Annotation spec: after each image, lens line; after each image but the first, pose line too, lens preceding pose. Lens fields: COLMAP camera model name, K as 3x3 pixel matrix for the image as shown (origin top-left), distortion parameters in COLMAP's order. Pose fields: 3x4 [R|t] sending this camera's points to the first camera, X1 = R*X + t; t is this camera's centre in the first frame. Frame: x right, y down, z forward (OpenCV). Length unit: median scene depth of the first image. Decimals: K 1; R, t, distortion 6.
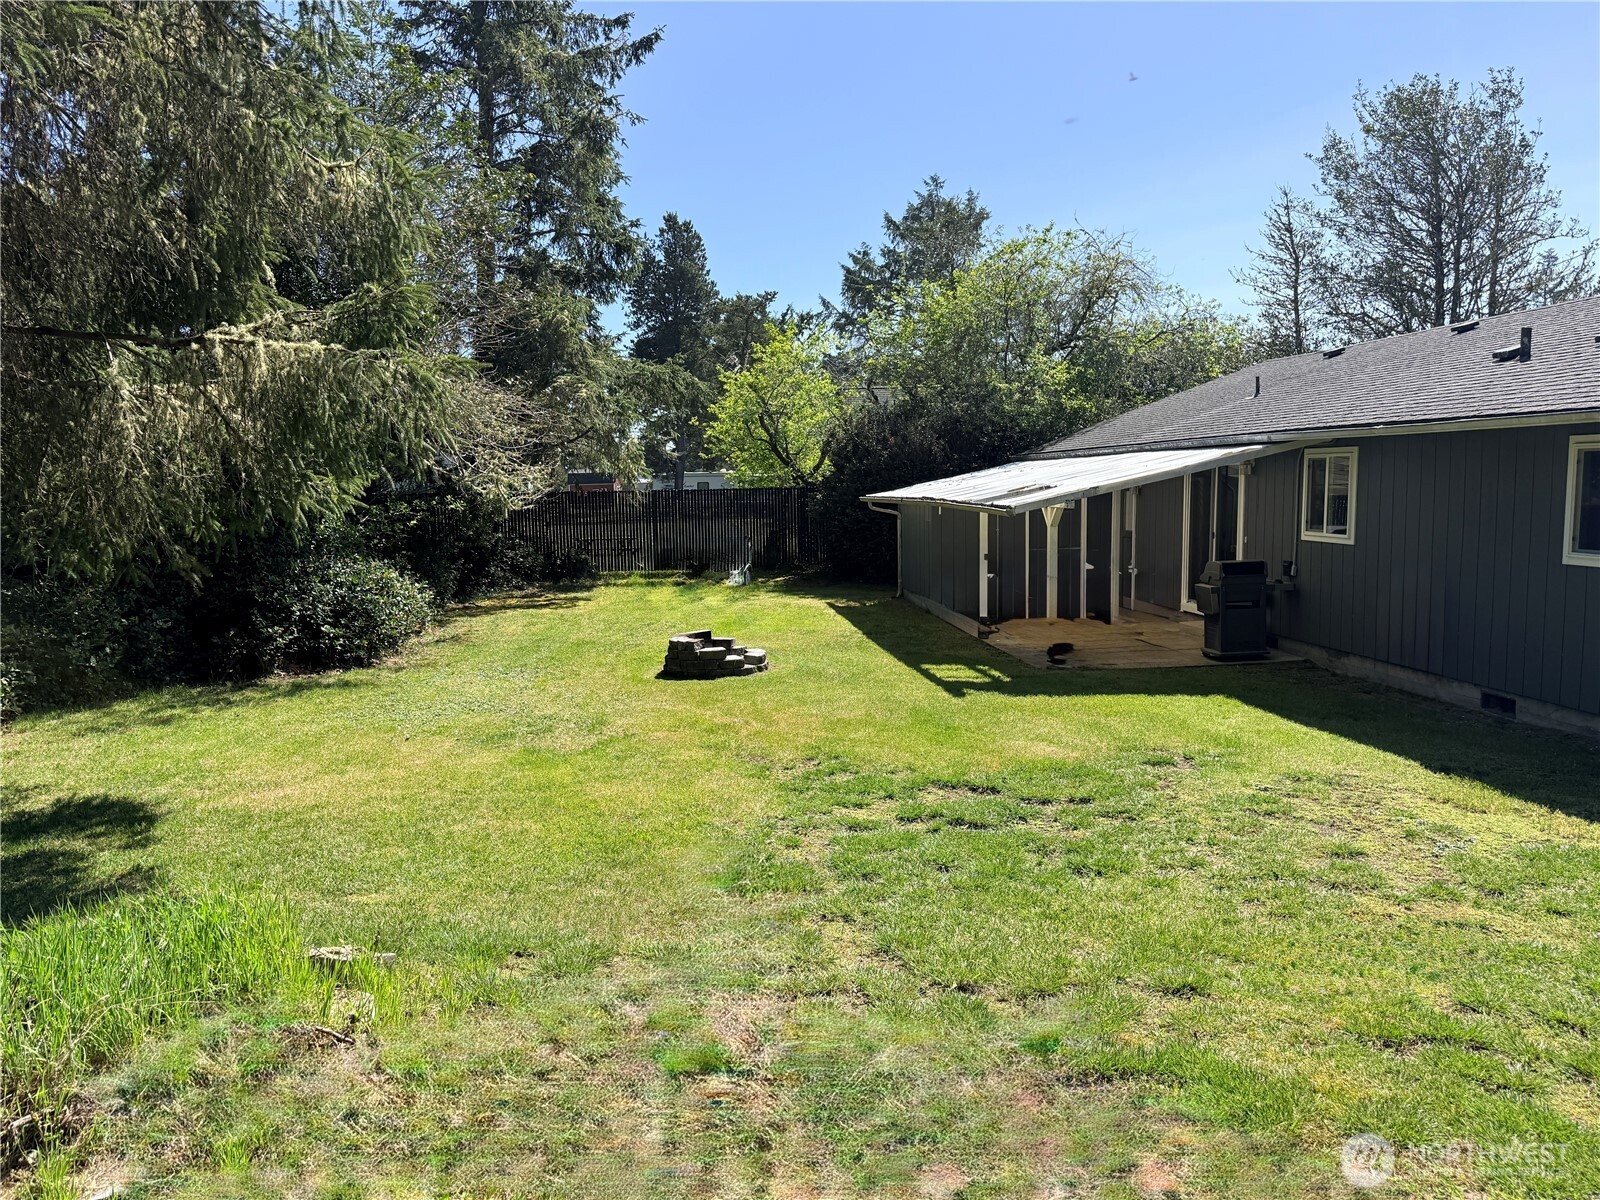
lens RADIAL K [[1119.1, 0, 800.0], [0, 1119.1, 600.0], [0, 0, 1]] dist [0.111247, -0.101534]
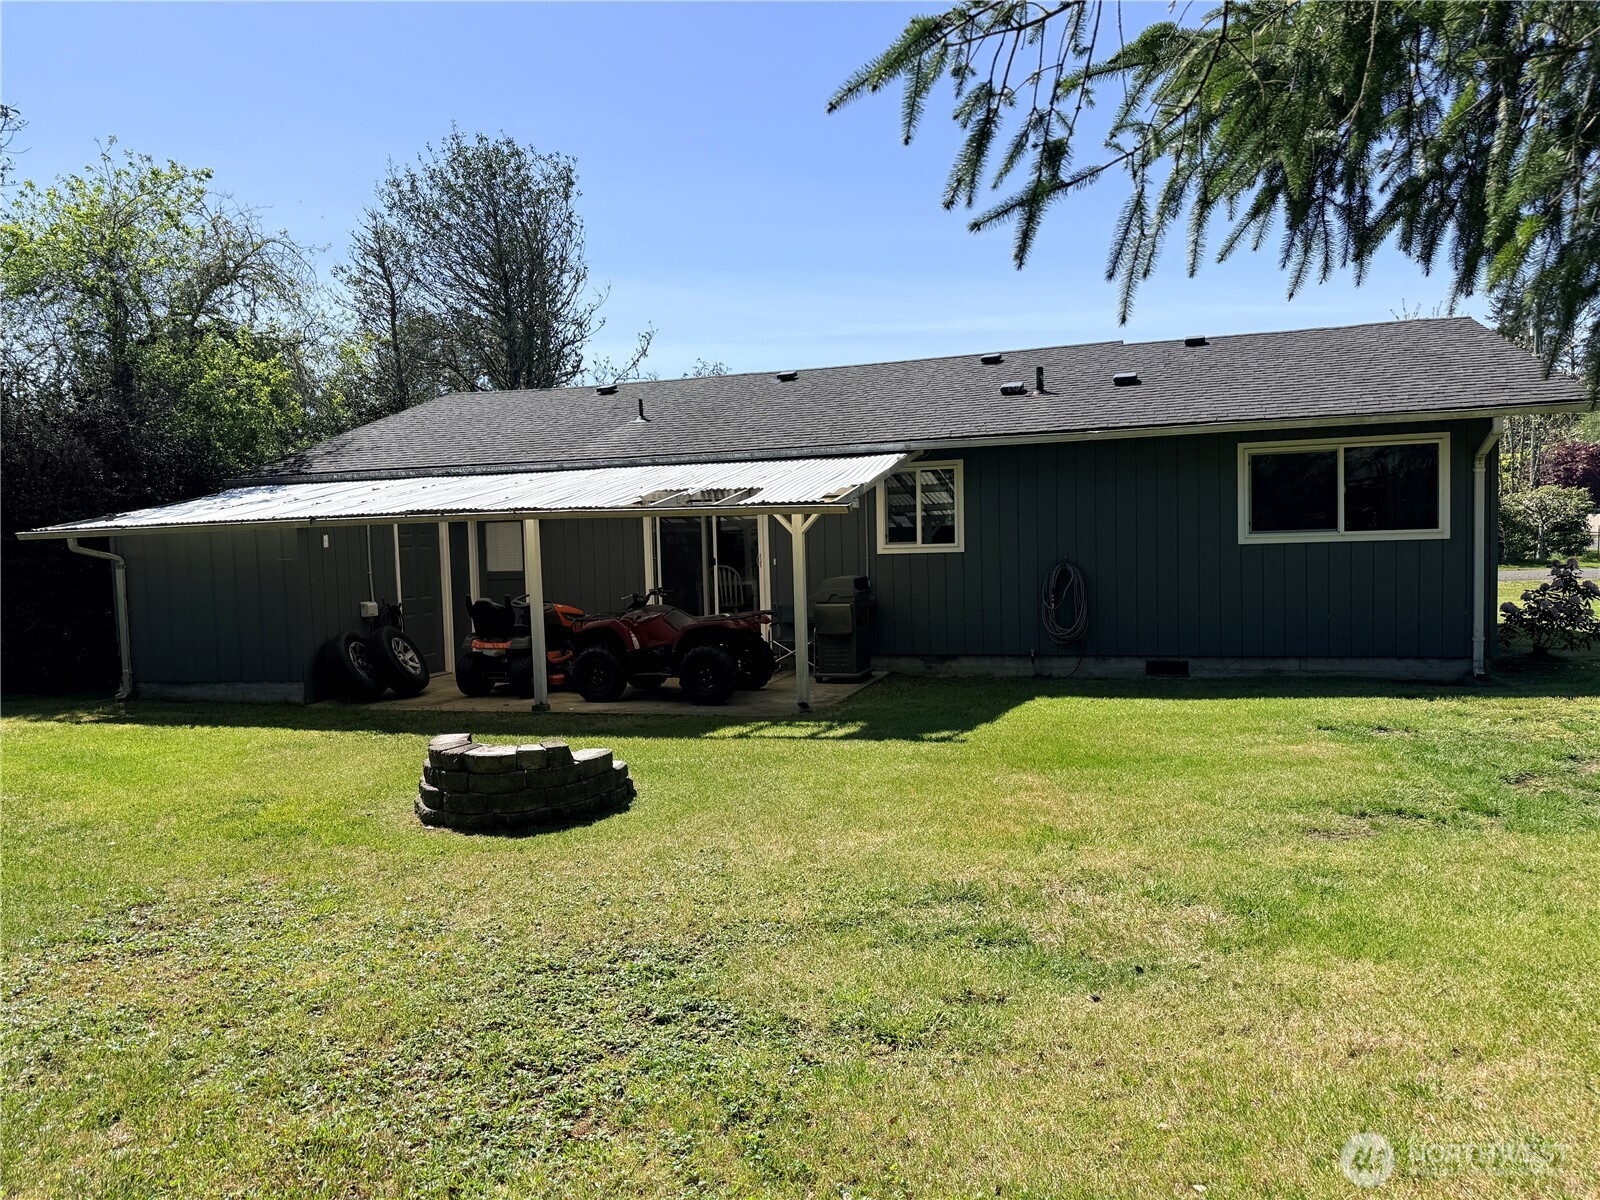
lens RADIAL K [[1119.1, 0, 800.0], [0, 1119.1, 600.0], [0, 0, 1]] dist [0.111247, -0.101534]
pose [[0.430295, -0.042368, 0.901694, -0.513831], [0.117929, 0.992975, -0.009620, -0.011734], [-0.894952, 0.110476, 0.432269, 0.686639]]
